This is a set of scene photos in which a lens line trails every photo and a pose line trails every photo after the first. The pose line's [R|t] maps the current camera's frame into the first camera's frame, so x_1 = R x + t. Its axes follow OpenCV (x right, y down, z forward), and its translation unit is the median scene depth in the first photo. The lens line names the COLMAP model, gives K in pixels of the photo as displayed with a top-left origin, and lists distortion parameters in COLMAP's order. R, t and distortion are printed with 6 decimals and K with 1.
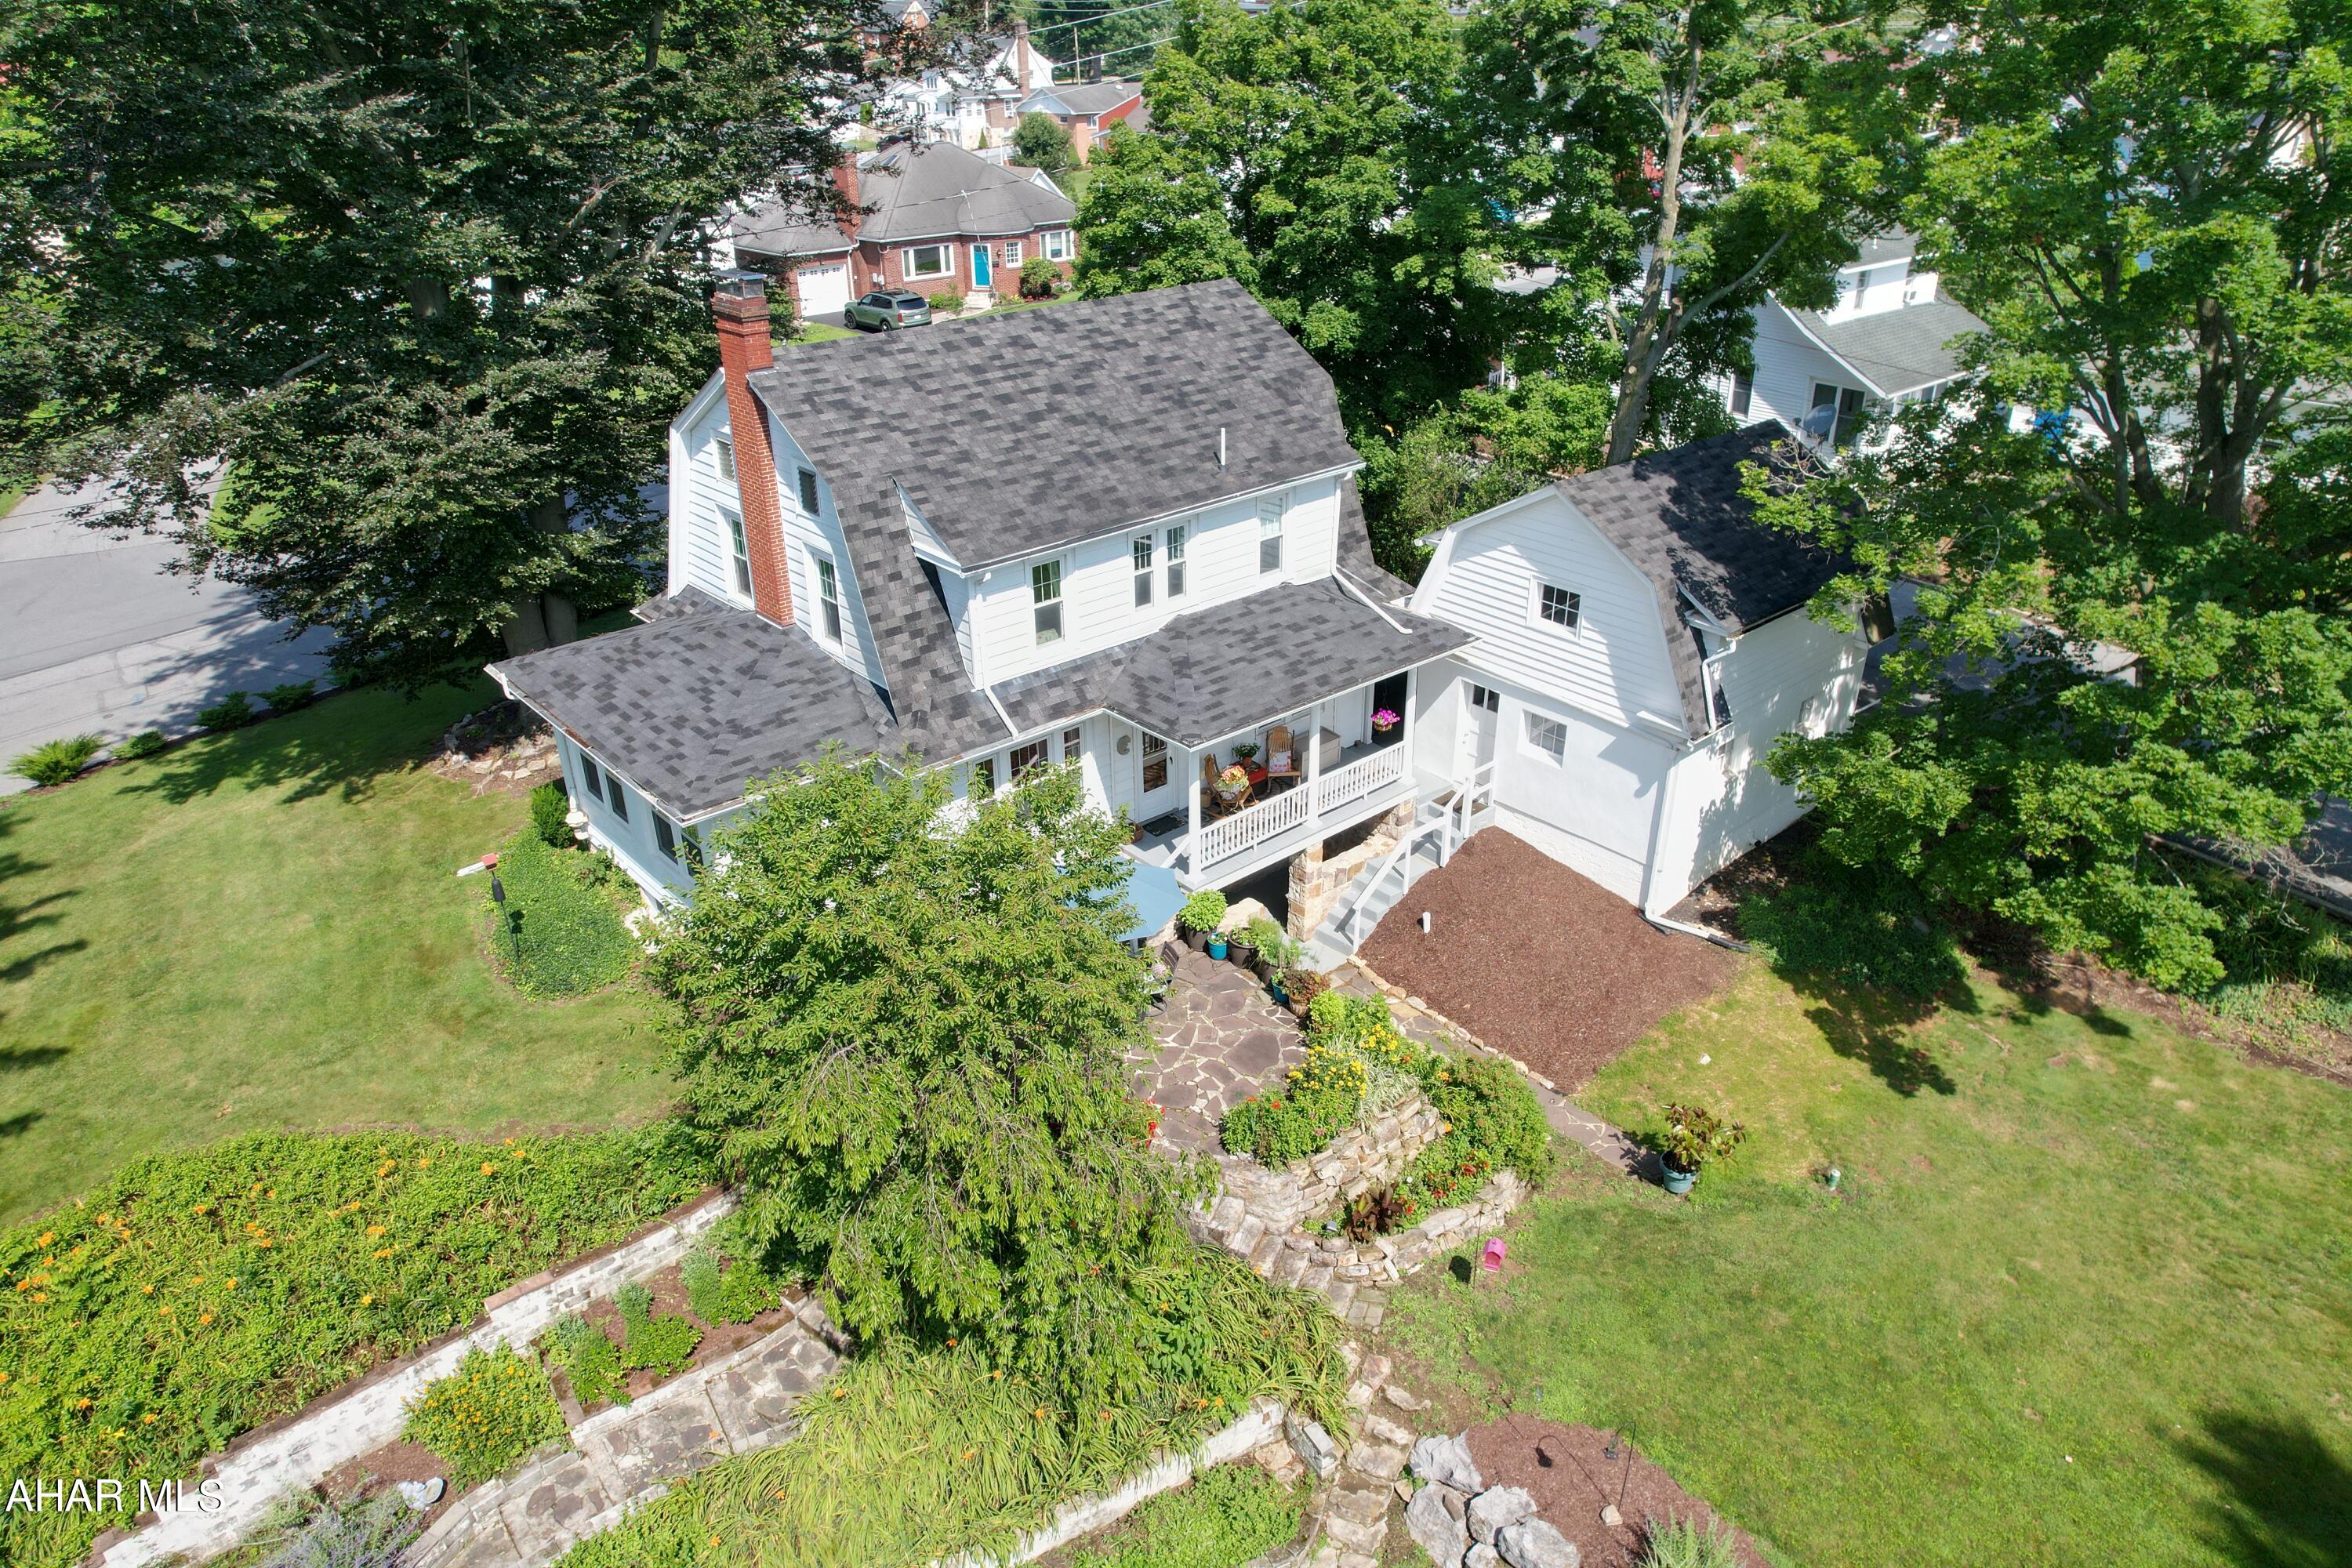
lens RADIAL K [[1493.6, 0, 1179.3], [0, 1493.6, 797.7], [0, 0, 1]] dist [-0.058137, 0.041460]
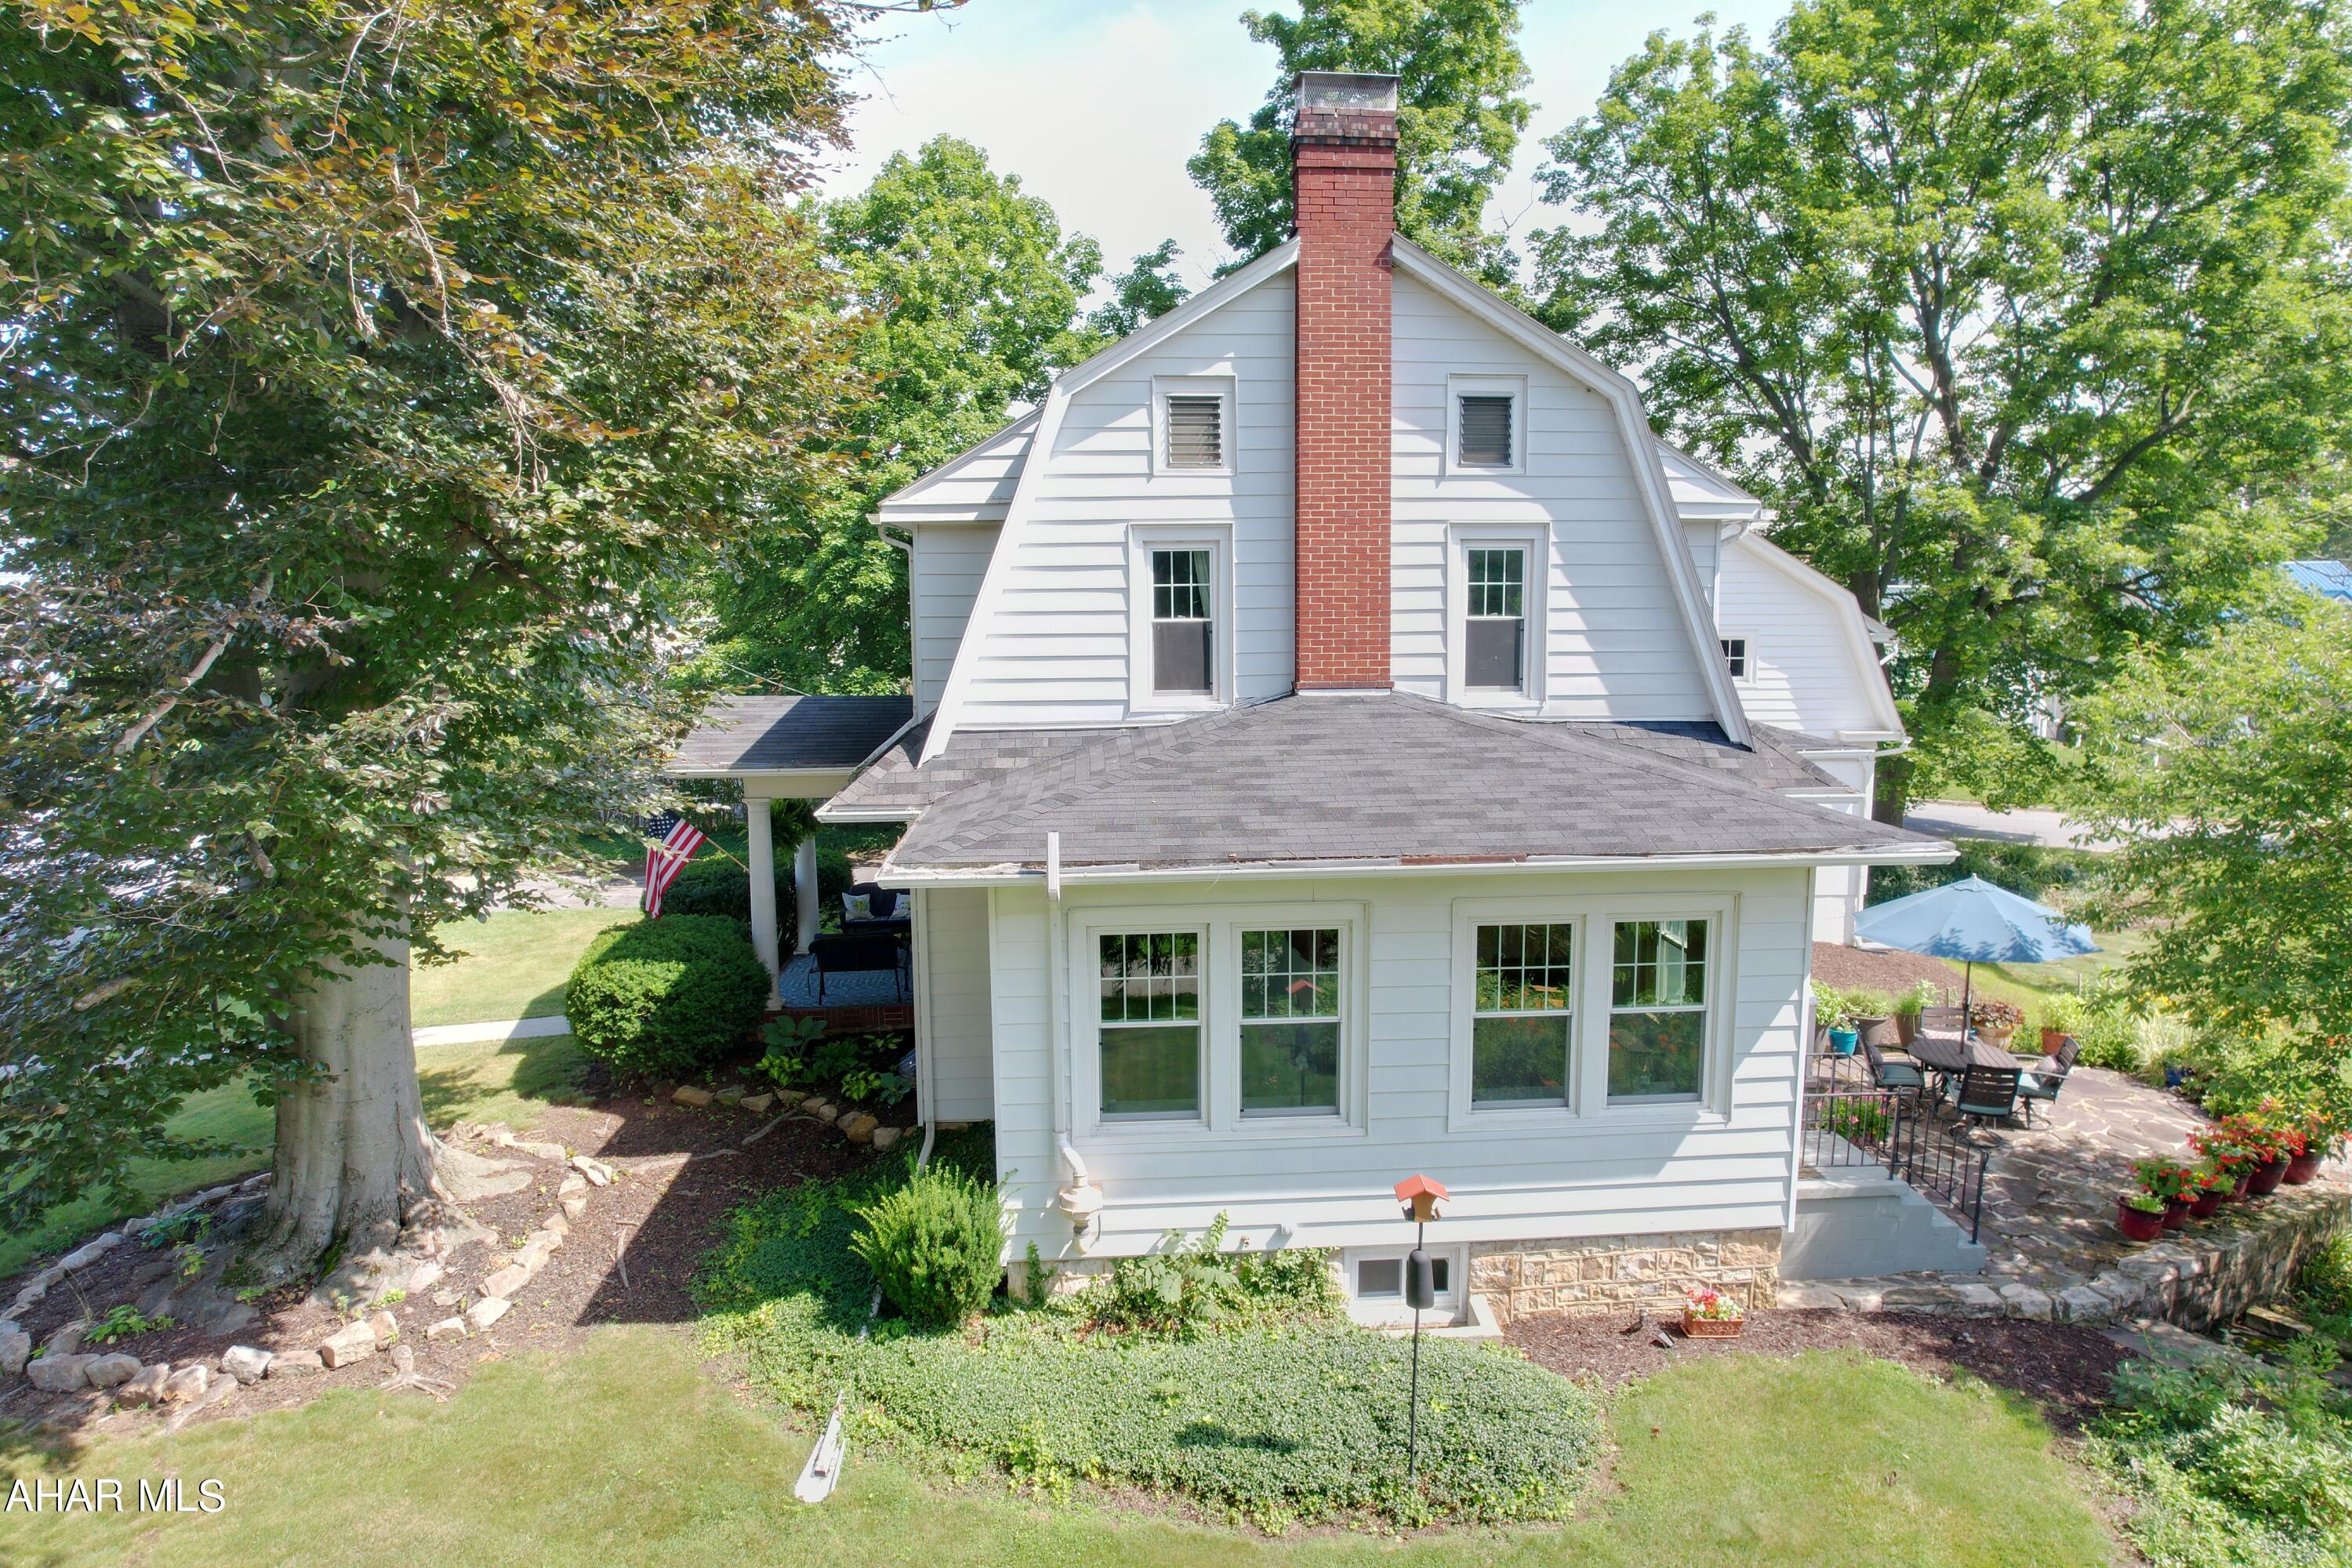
lens RADIAL K [[1493.6, 0, 1179.3], [0, 1493.6, 797.7], [0, 0, 1]] dist [-0.058137, 0.041460]
pose [[0.610683, -0.097634, 0.785833, -0.750309], [0.363030, 0.916461, -0.168253, -0.009937], [-0.703758, 0.388031, 0.595111, 0.717156]]
